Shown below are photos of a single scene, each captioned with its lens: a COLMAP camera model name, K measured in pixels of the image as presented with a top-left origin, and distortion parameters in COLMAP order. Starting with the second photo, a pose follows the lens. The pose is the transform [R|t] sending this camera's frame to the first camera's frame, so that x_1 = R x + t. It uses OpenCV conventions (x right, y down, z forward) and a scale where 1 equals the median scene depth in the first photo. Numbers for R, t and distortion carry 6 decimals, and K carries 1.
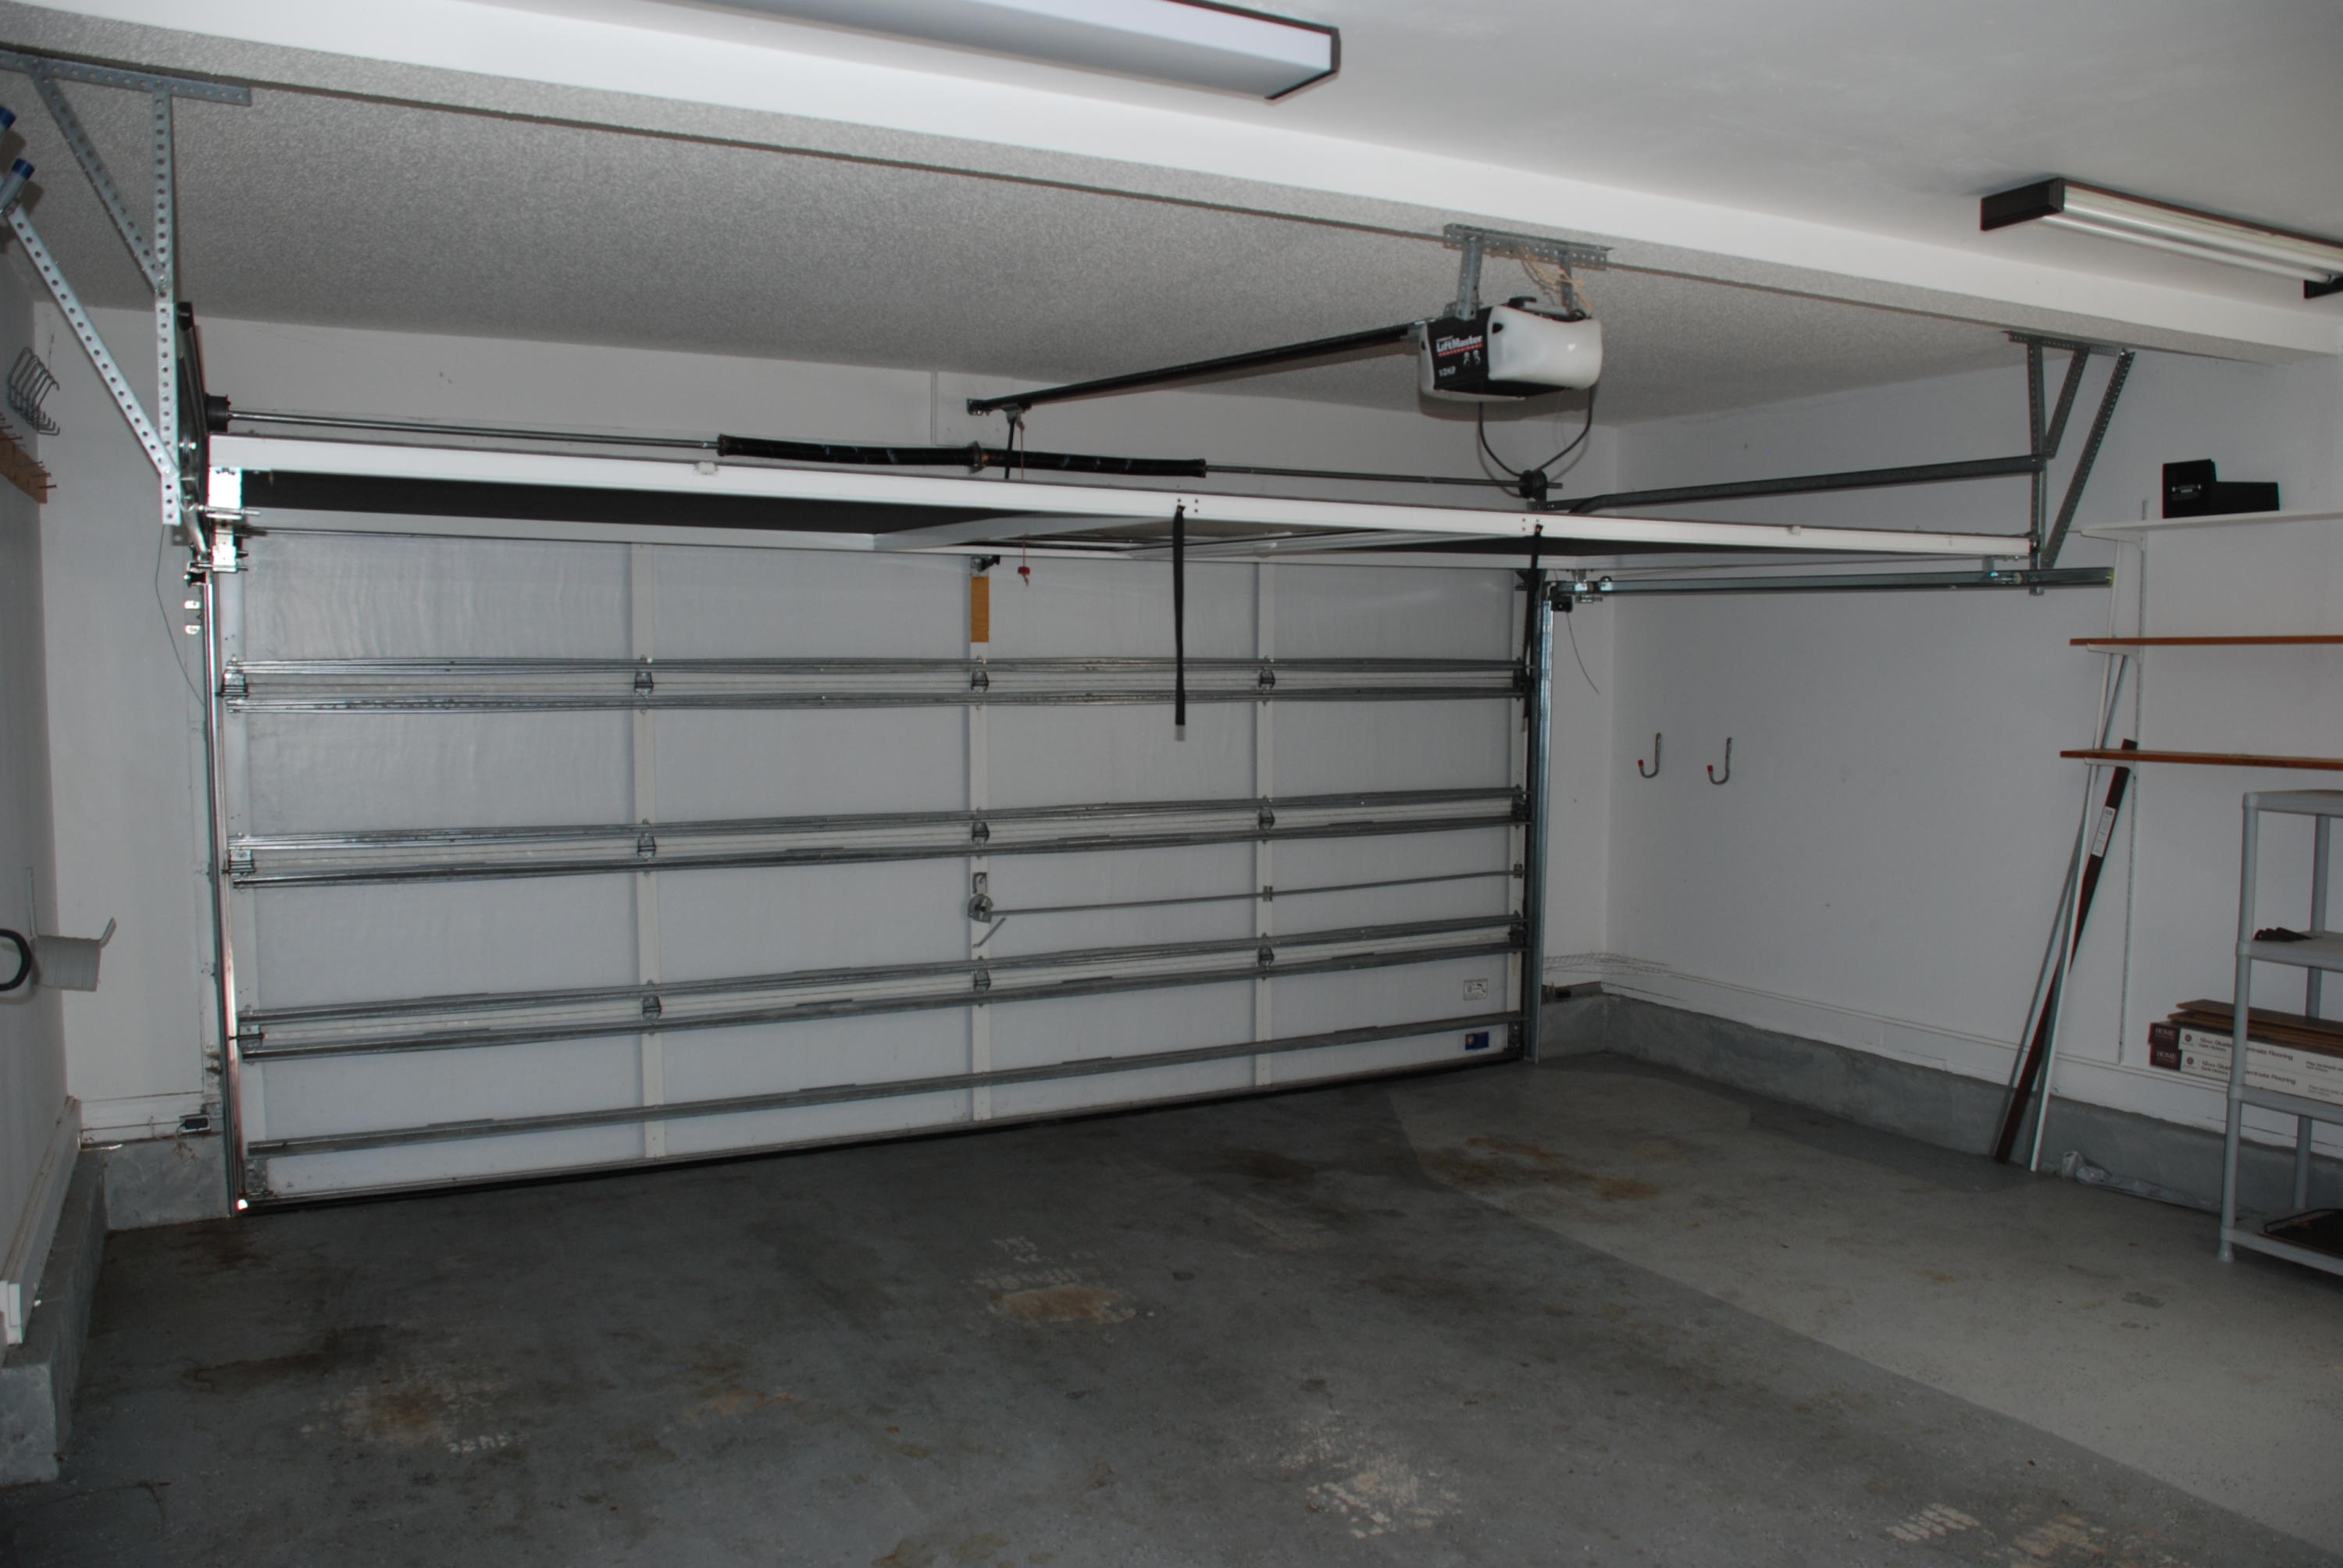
lens RADIAL K [[1972.9, 0, 1171.5], [0, 1972.9, 784.0], [0, 0, 1]] dist [-0.048898, -0.001769]
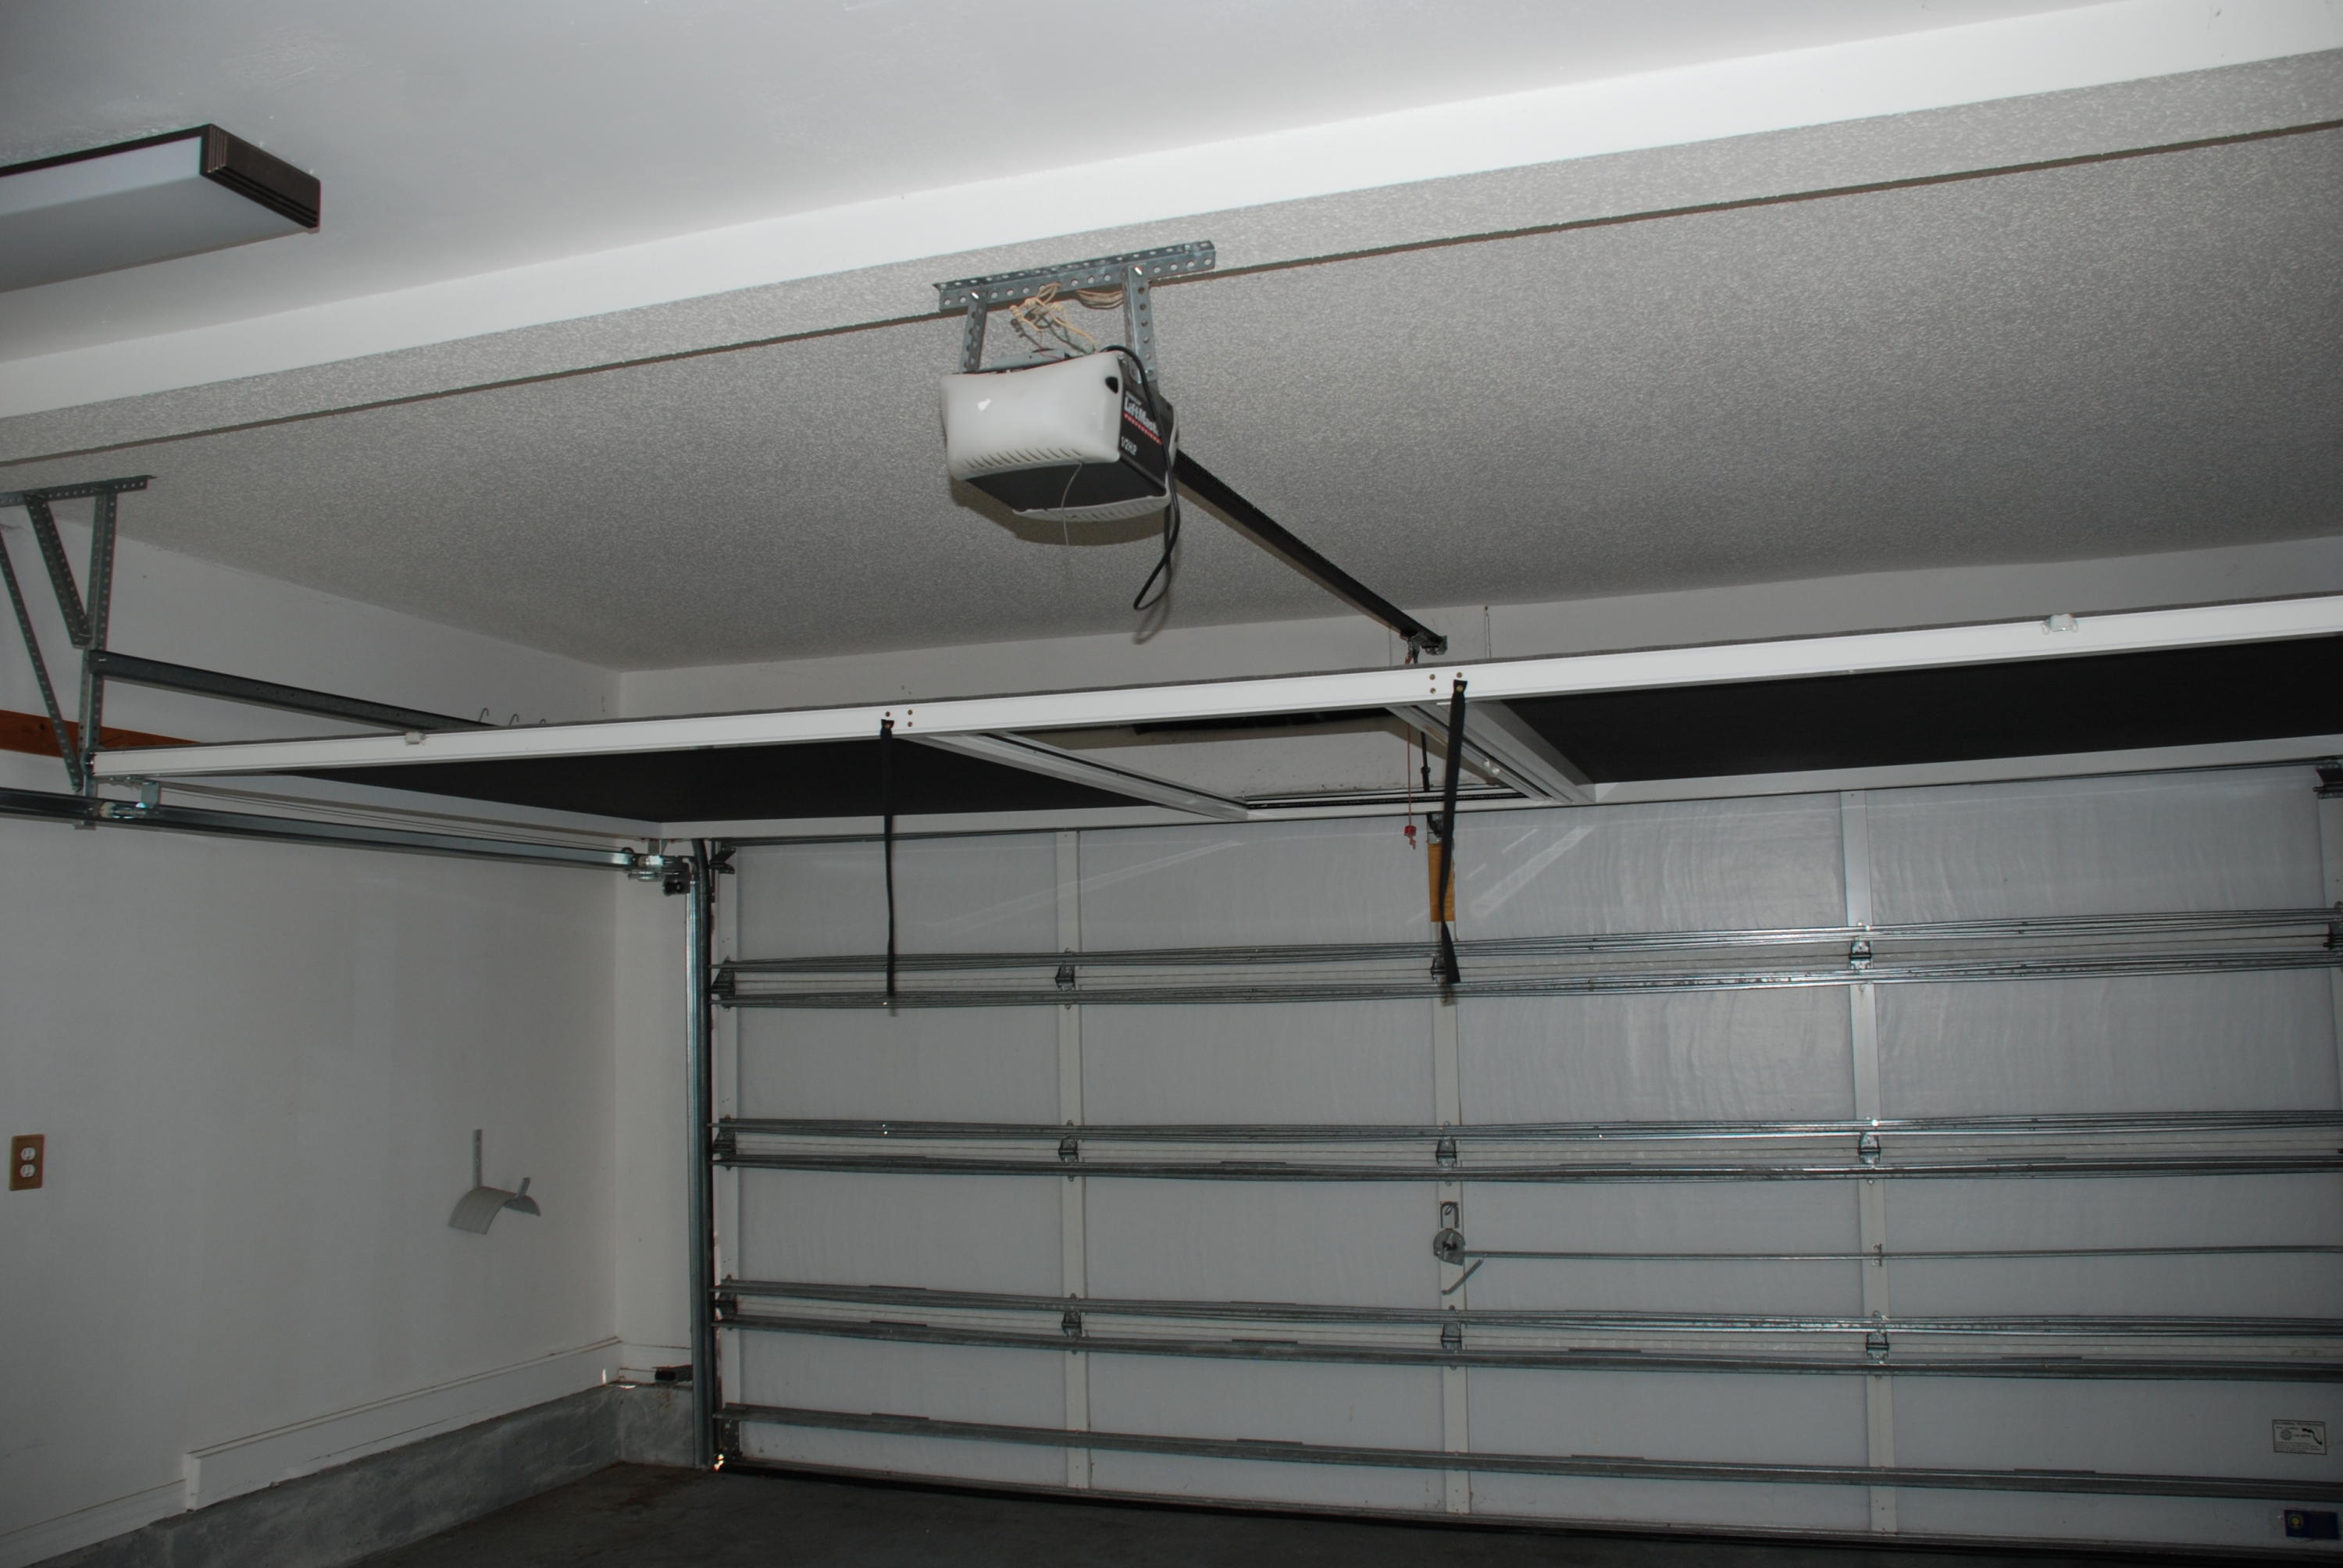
lens RADIAL K [[2001.7, 0, 1168.8], [0, 2001.7, 722.5], [0, 0, 1]] dist [-0.163163, 0.150602]
pose [[0.666287, -0.112717, -0.737127, 0.451677], [-0.025143, 0.984552, -0.173279, -0.005678], [0.745271, 0.133988, 0.653160, 0.353694]]
